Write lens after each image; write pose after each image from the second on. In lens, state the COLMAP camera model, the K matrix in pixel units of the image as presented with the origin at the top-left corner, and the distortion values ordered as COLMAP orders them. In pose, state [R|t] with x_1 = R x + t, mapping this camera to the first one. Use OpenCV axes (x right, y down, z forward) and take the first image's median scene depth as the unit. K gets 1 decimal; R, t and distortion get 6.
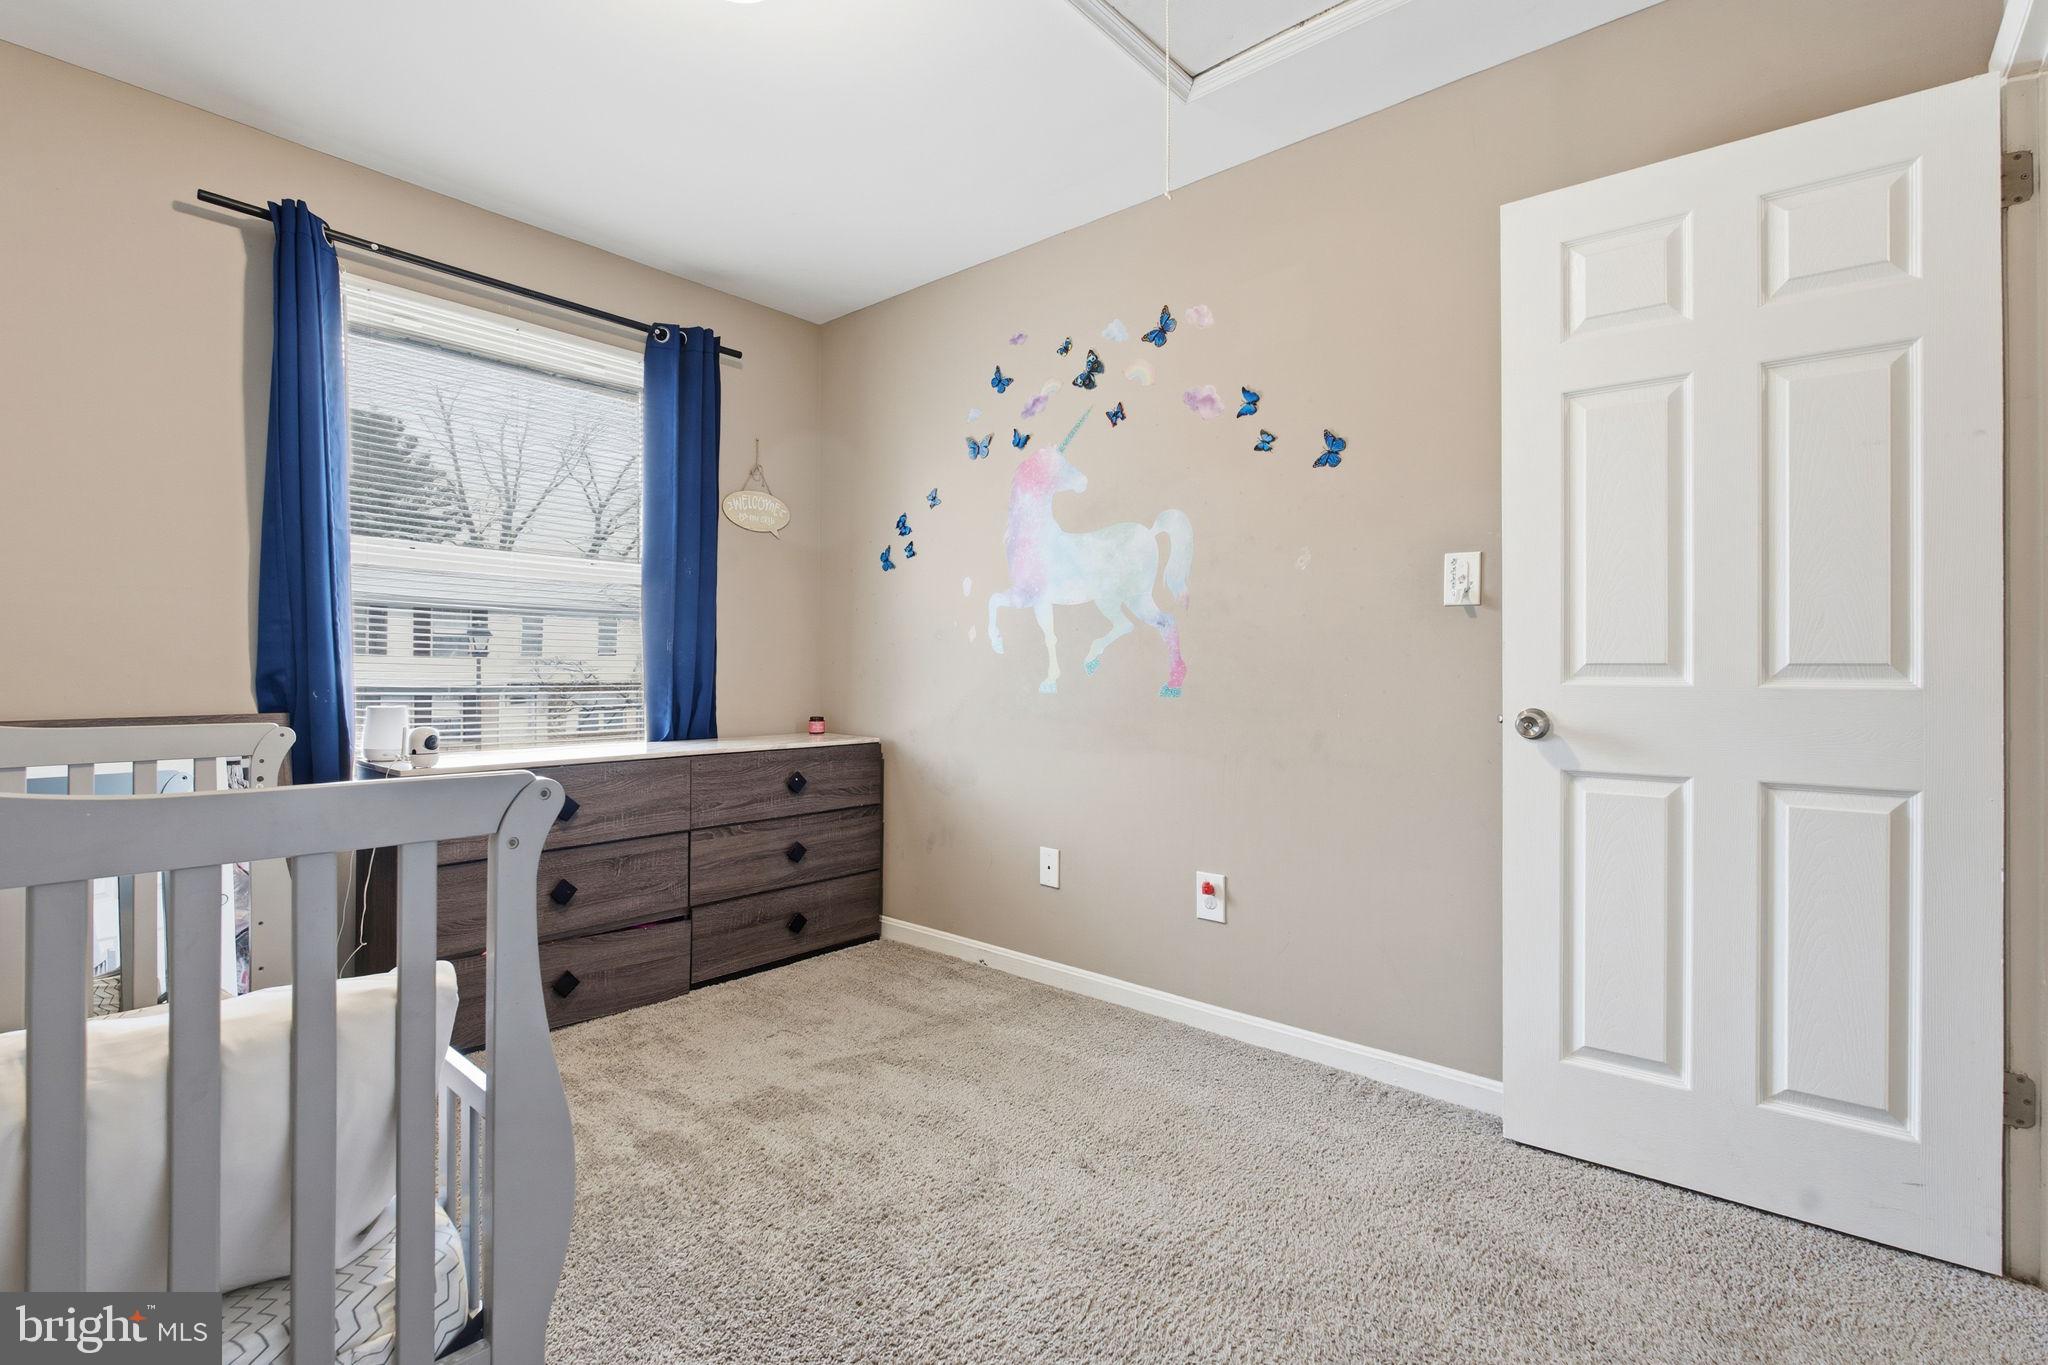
lens RADIAL K [[918.6, 0, 1024.0], [0, 918.6, 660.9], [0, 0, 1]] dist [-0.002905, -0.000795]
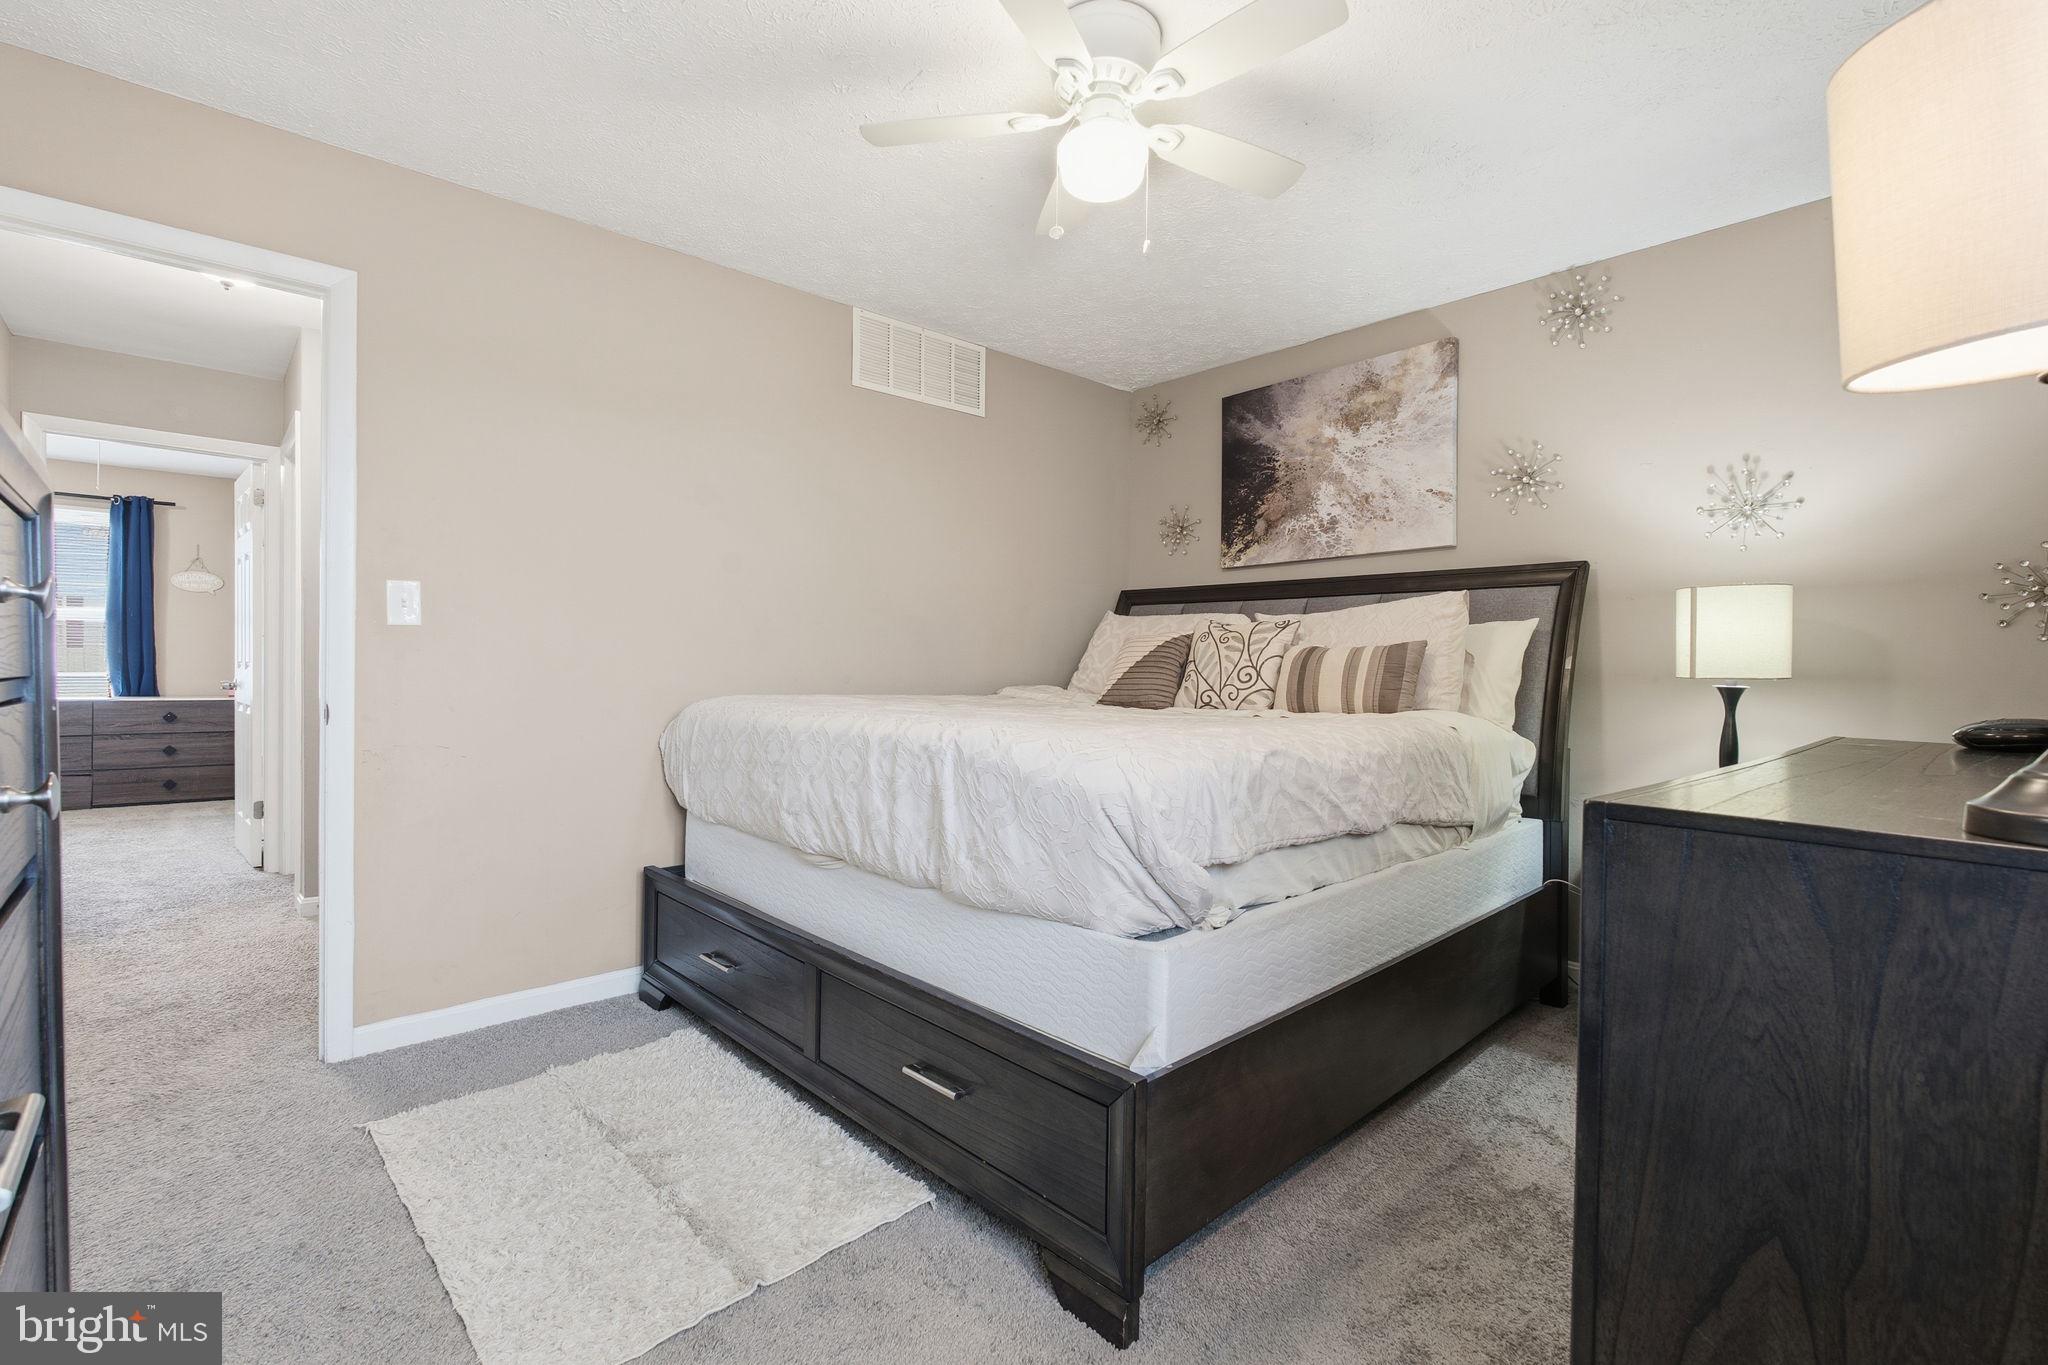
lens RADIAL K [[918.6, 0, 1016.1], [0, 918.6, 675.4], [0, 0, 1]] dist [-0.002905, -0.000795]
pose [[0.991311, 0.010686, -0.131102, 2.022462], [-0.008898, 0.999859, 0.014221, -0.008084], [0.131236, -0.012931, 0.991267, -0.838954]]
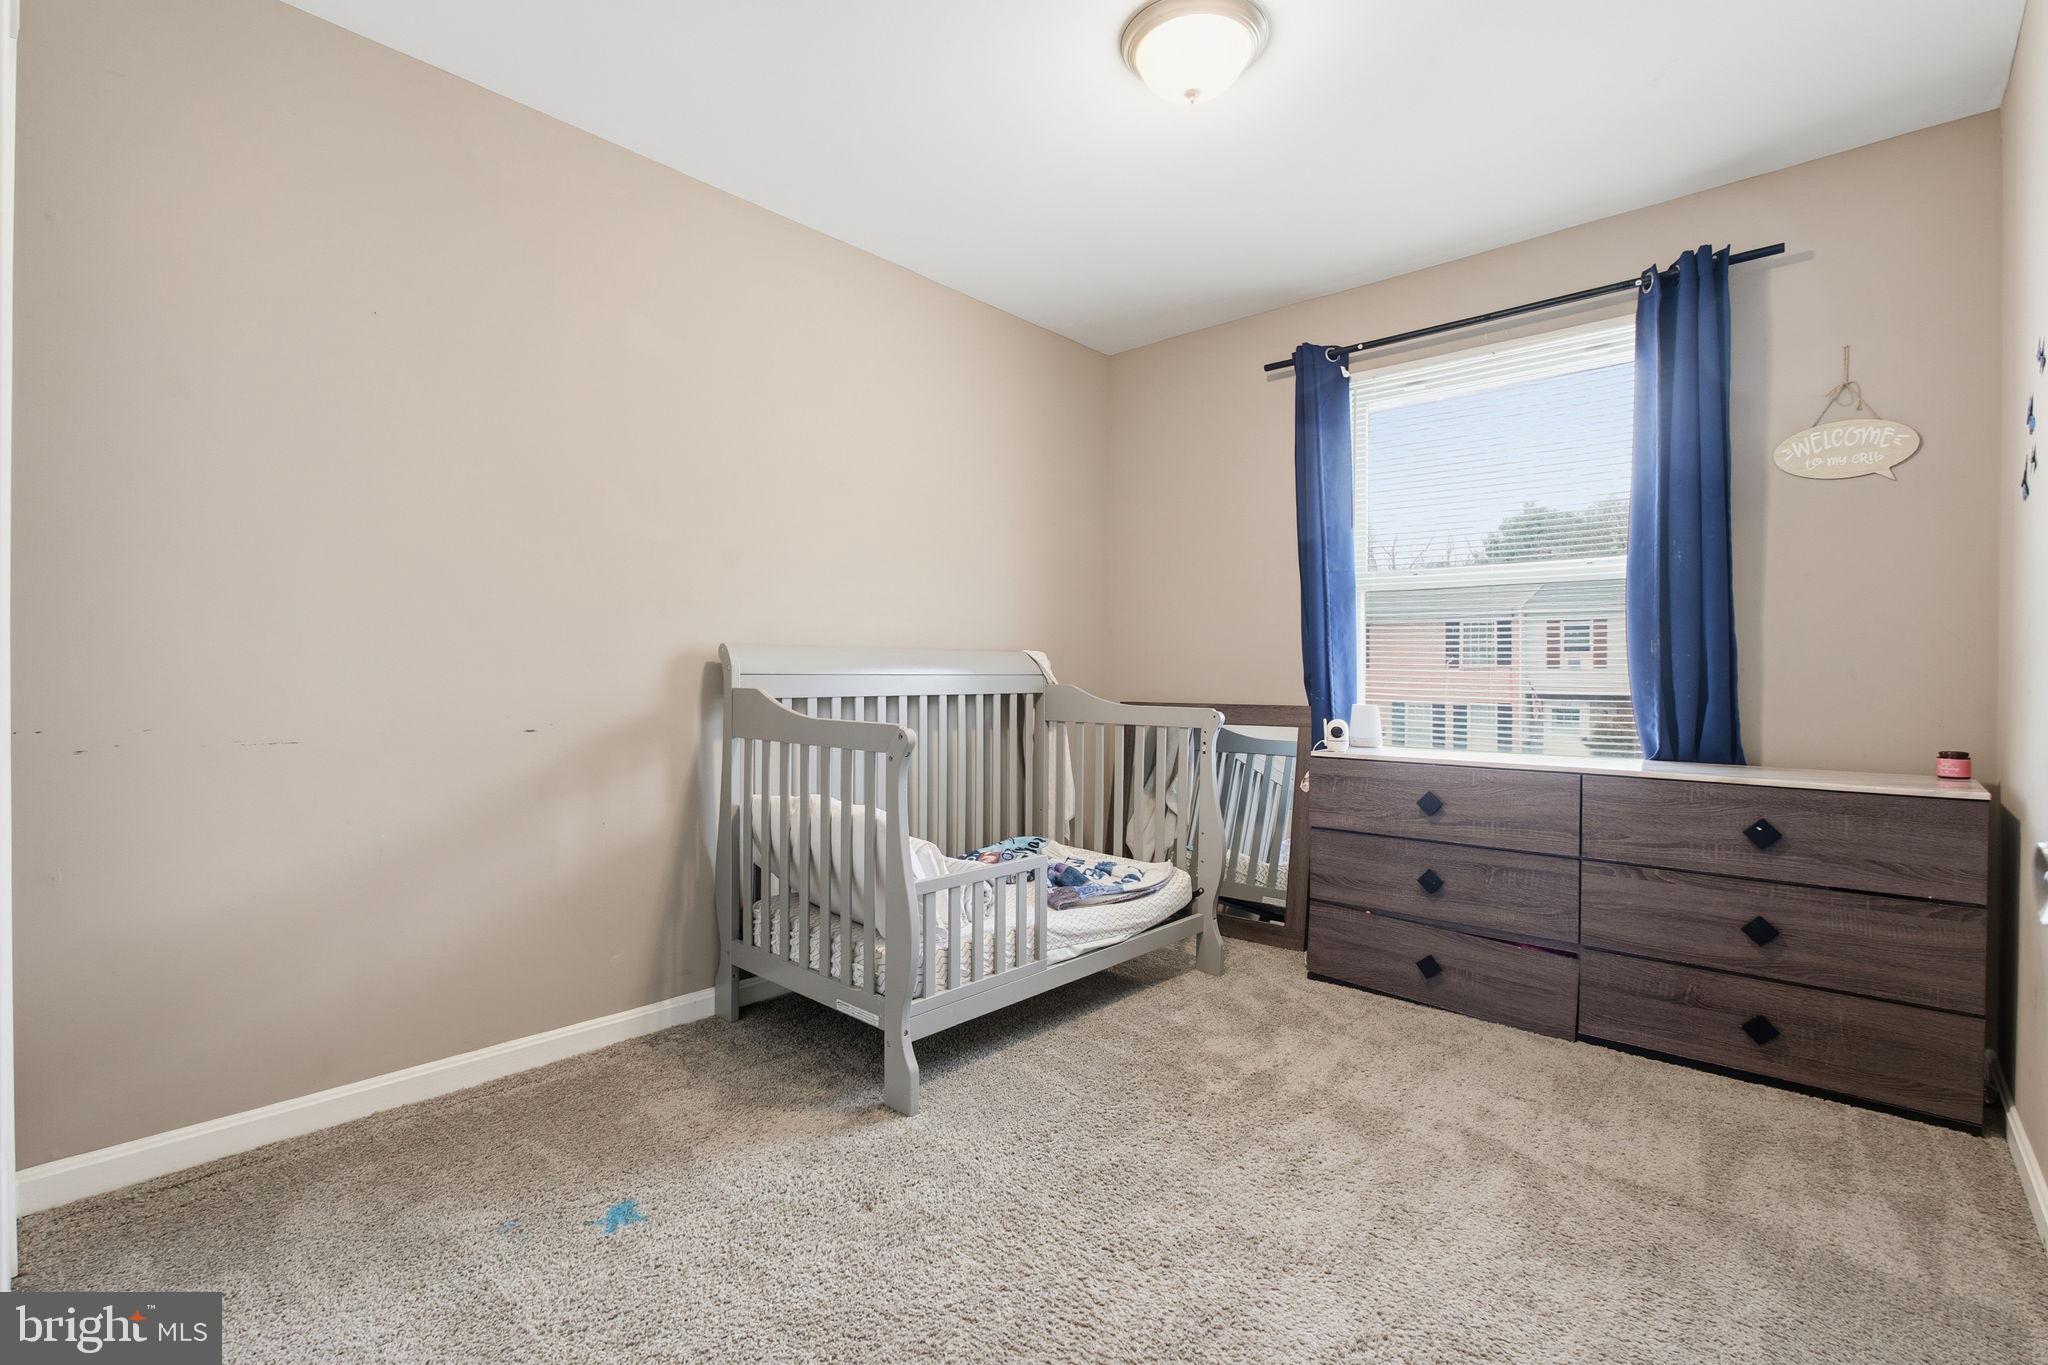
lens RADIAL K [[918.6, 0, 1025.4], [0, 918.6, 686.9], [0, 0, 1]] dist [-0.002905, -0.000795]
pose [[-0.018719, 0.005846, -0.999808, 0.500121], [0.004332, 0.999974, 0.005766, 0.013087], [0.999815, -0.004223, -0.018744, 0.468605]]
